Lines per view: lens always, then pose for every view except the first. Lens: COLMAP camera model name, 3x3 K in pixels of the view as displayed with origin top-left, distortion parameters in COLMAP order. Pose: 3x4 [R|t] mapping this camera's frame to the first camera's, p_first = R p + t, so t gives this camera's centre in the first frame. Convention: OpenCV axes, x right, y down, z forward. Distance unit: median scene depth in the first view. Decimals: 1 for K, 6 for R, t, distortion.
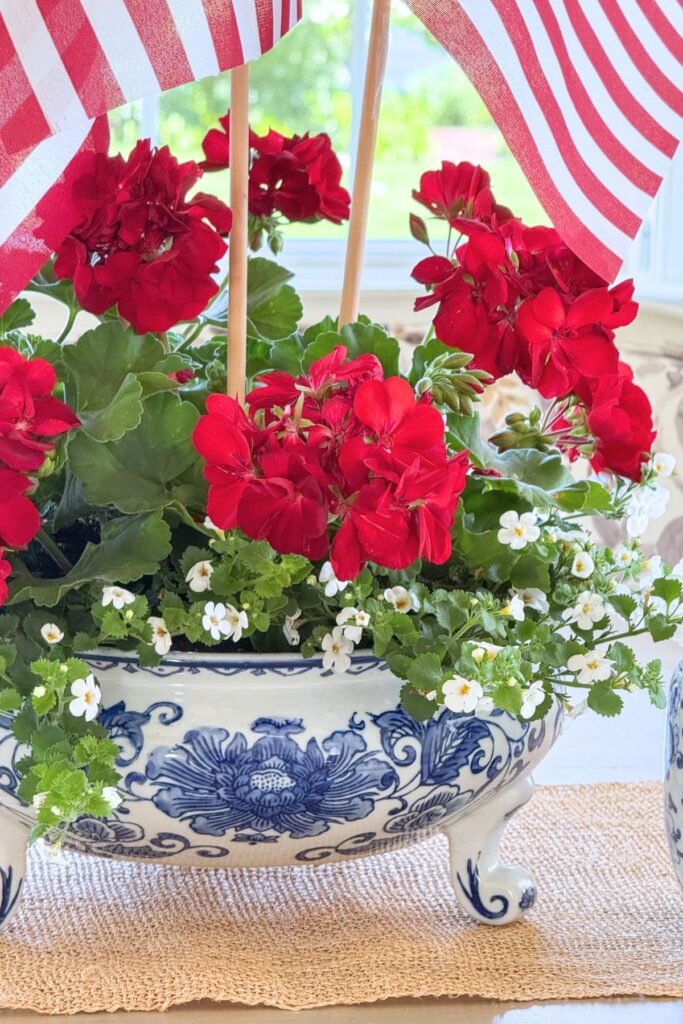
lens RADIAL K [[3904.7, 0, 352.3], [0, 3904.7, 519.0], [0, 0, 1]] dist [0.203219, 0.000000]
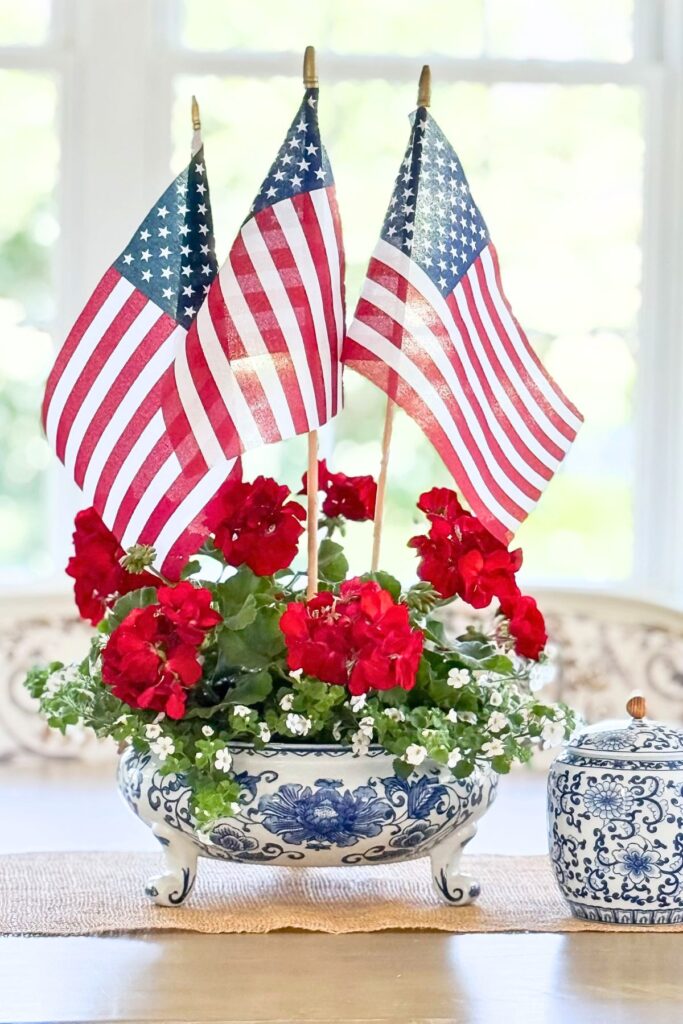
lens RADIAL K [[3904.7, 0, 330.7], [0, 3904.7, 513.0], [0, 0, 1]] dist [0.203219, 0.000000]
pose [[0.997242, -0.007809, -0.073811, 0.119664], [-0.000067, 0.994355, -0.106103, 0.121800], [0.074223, 0.105815, 0.991612, -0.856855]]
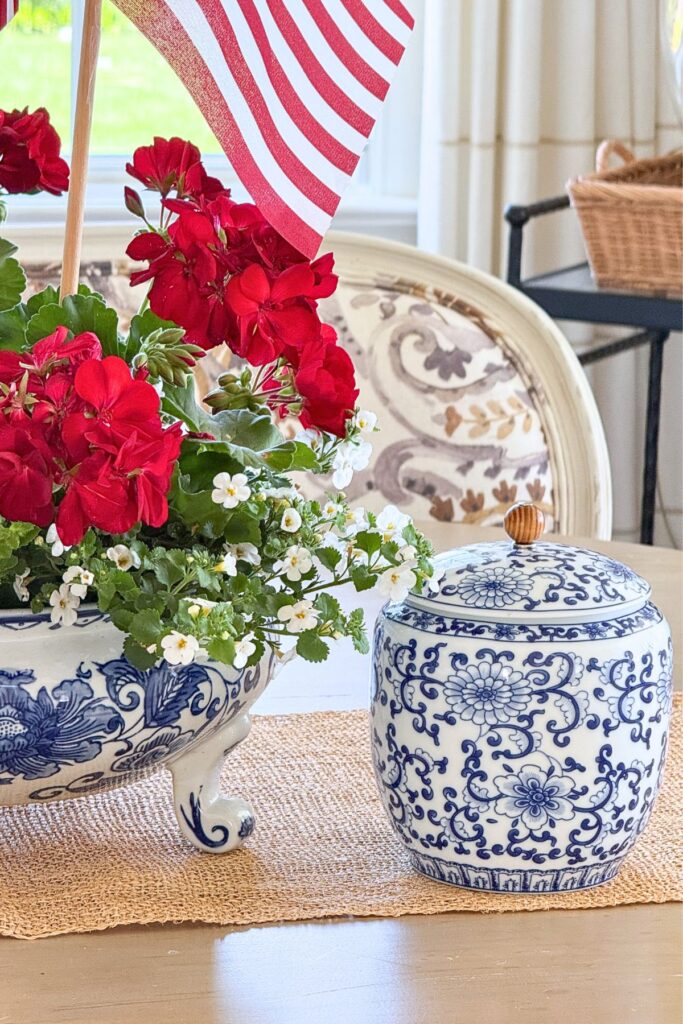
lens RADIAL K [[3904.7, 0, 305.2], [0, 3904.7, 535.0], [0, 0, 1]] dist [0.203219, 0.000000]
pose [[0.998325, -0.019474, 0.054479, 0.004102], [0.017550, 0.999213, 0.035585, -0.022804], [-0.055129, -0.034569, 0.997881, -0.077265]]
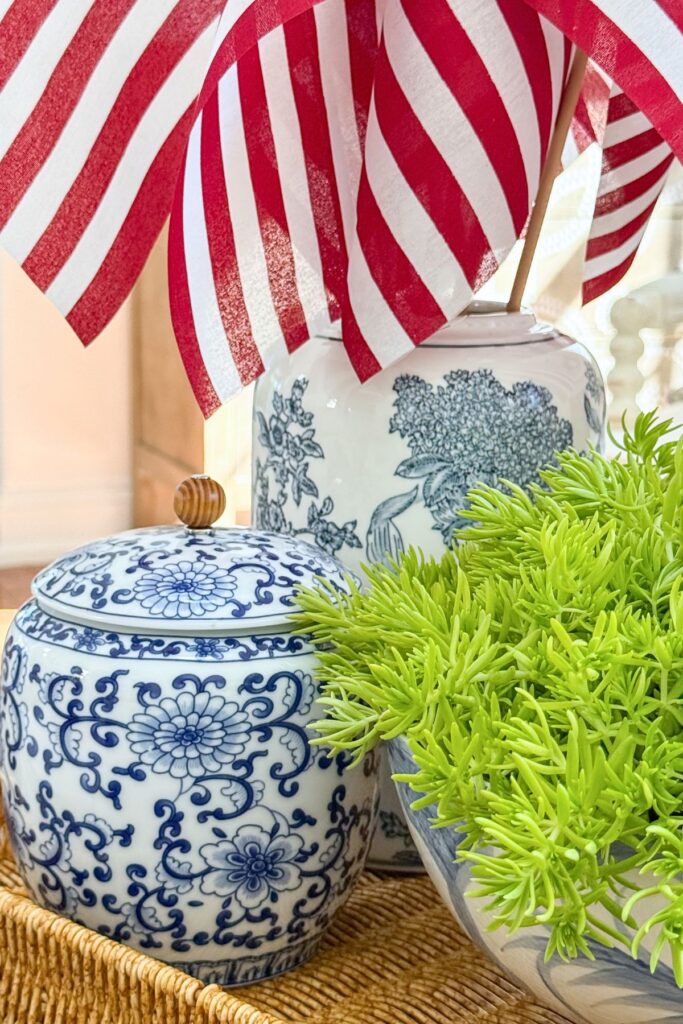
lens RADIAL K [[1935.7, 0, 365.7], [0, 1935.7, 514.1], [0, 0, 1]] dist [0.177280, 0.000000]
pose [[0.926327, -0.071095, 0.369952, 0.002795], [0.055311, 0.997055, 0.053114, -0.003250], [-0.372638, -0.028739, 0.927531, 0.621525]]
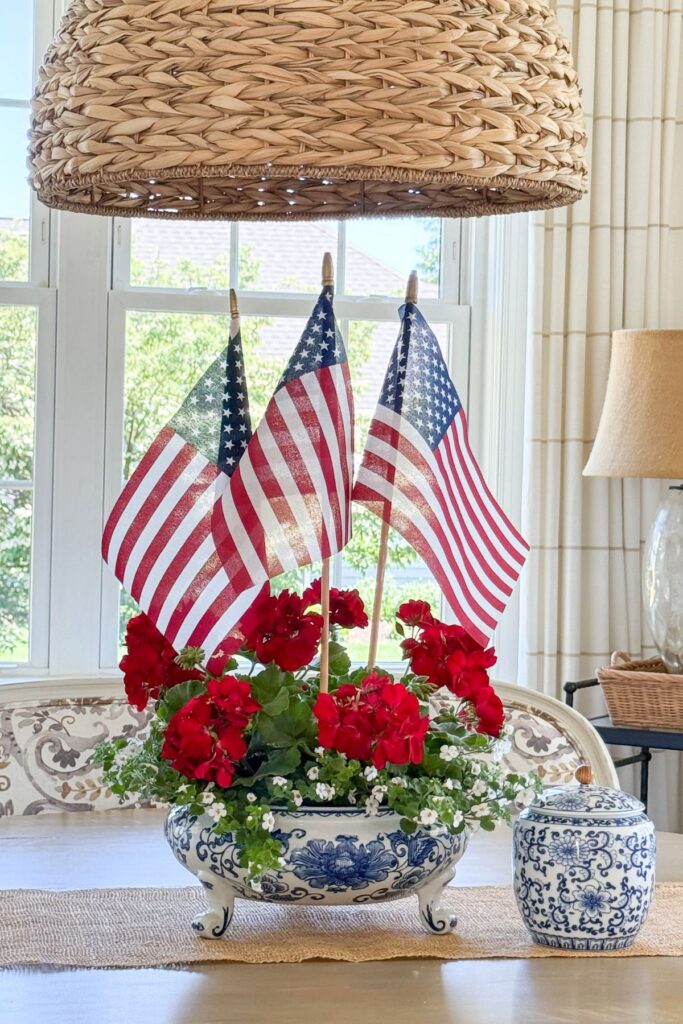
lens RADIAL K [[2372.5, 0, 341.9], [0, 2372.5, 515.4], [0, 0, 1]] dist [0.184976, 0.000000]
pose [[0.999747, -0.007466, 0.021213, -0.050215], [0.010563, 0.988656, -0.149825, 0.074504], [-0.019854, 0.150011, 0.988485, -0.423600]]
